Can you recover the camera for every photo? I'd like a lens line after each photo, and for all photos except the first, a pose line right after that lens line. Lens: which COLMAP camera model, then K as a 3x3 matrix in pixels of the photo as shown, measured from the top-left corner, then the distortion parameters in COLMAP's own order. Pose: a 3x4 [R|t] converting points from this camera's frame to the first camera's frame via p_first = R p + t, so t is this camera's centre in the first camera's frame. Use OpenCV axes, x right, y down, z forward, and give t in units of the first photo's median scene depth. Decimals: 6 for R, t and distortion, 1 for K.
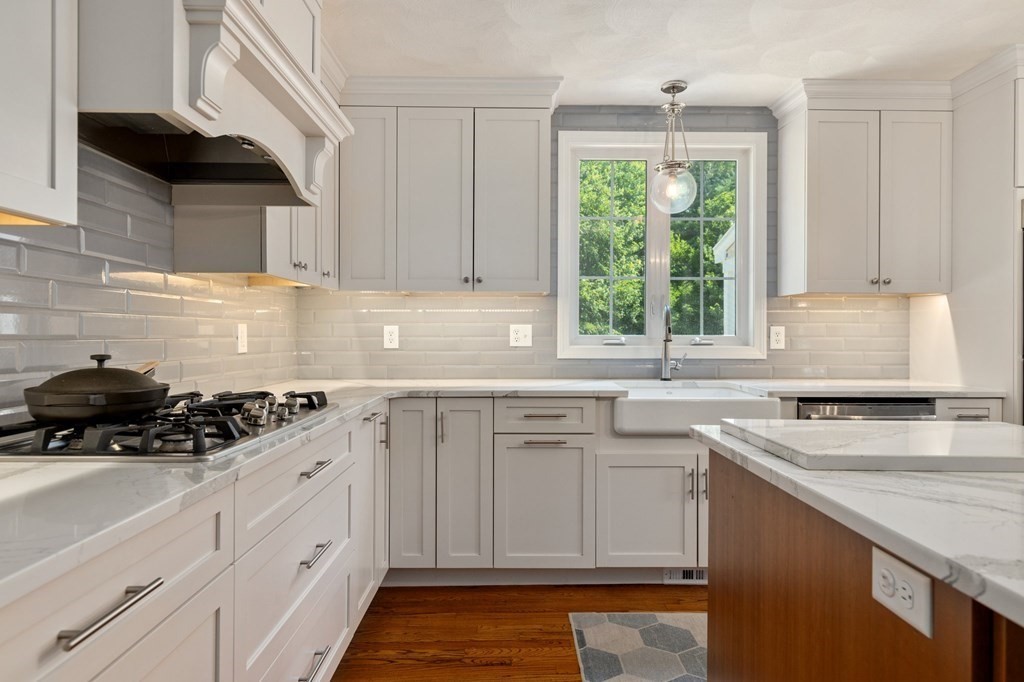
lens RADIAL K [[601.7, 0, 510.6], [0, 601.7, 331.1], [0, 0, 1]] dist [0.002179, 0.001277]
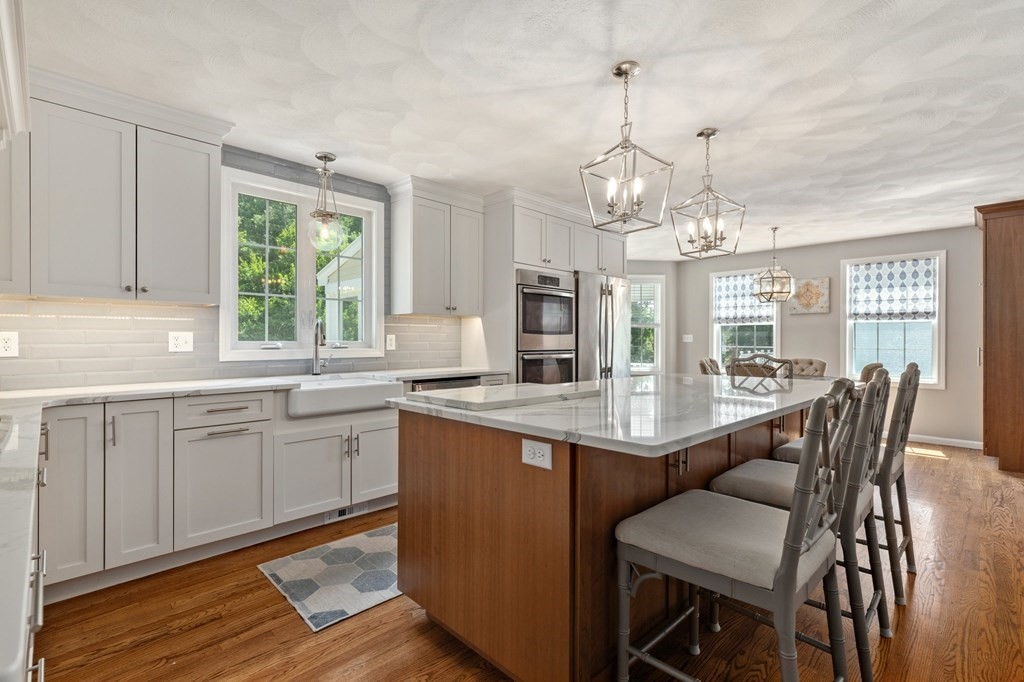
lens RADIAL K [[468.6, 0, 512.0], [0, 468.6, 341.0], [0, 0, 1]] dist [0.002236, 0.000132]
pose [[0.717571, -0.004427, 0.696471, -0.181333], [-0.000100, 0.999979, 0.006459, 0.000323], [-0.696485, -0.004704, 0.717556, -0.050740]]
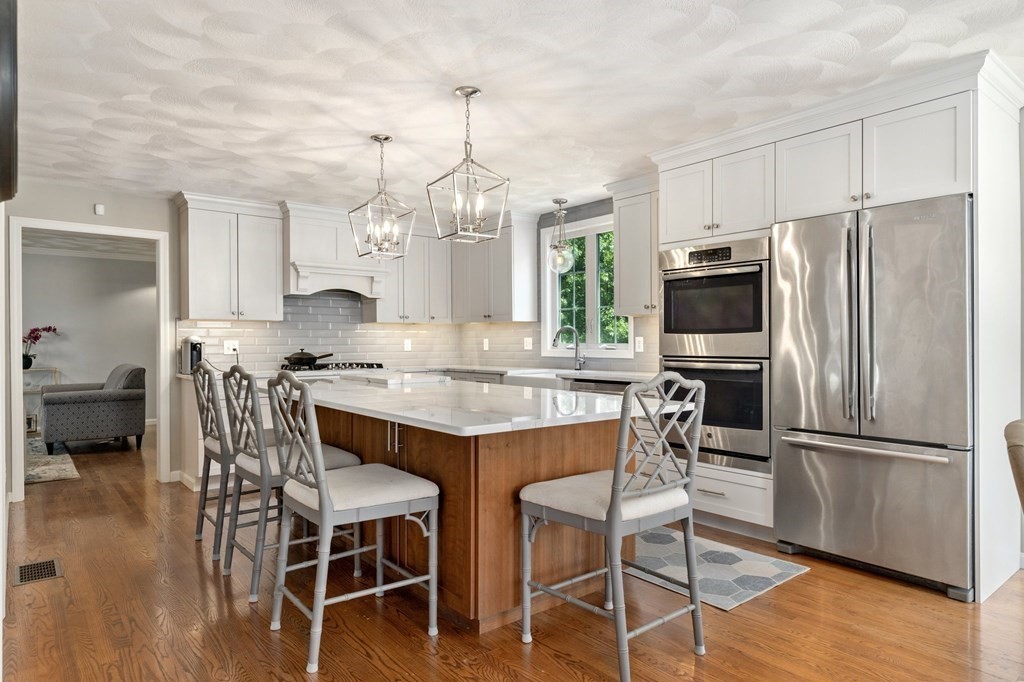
lens RADIAL K [[615.9, 0, 512.0], [0, 615.9, 341.0], [0, 0, 1]] dist [0.003793, 0.000232]
pose [[0.620513, -0.007840, -0.784157, 1.759111], [0.009074, 0.999955, -0.002818, 0.005047], [0.784144, -0.005367, 0.620556, -0.240664]]
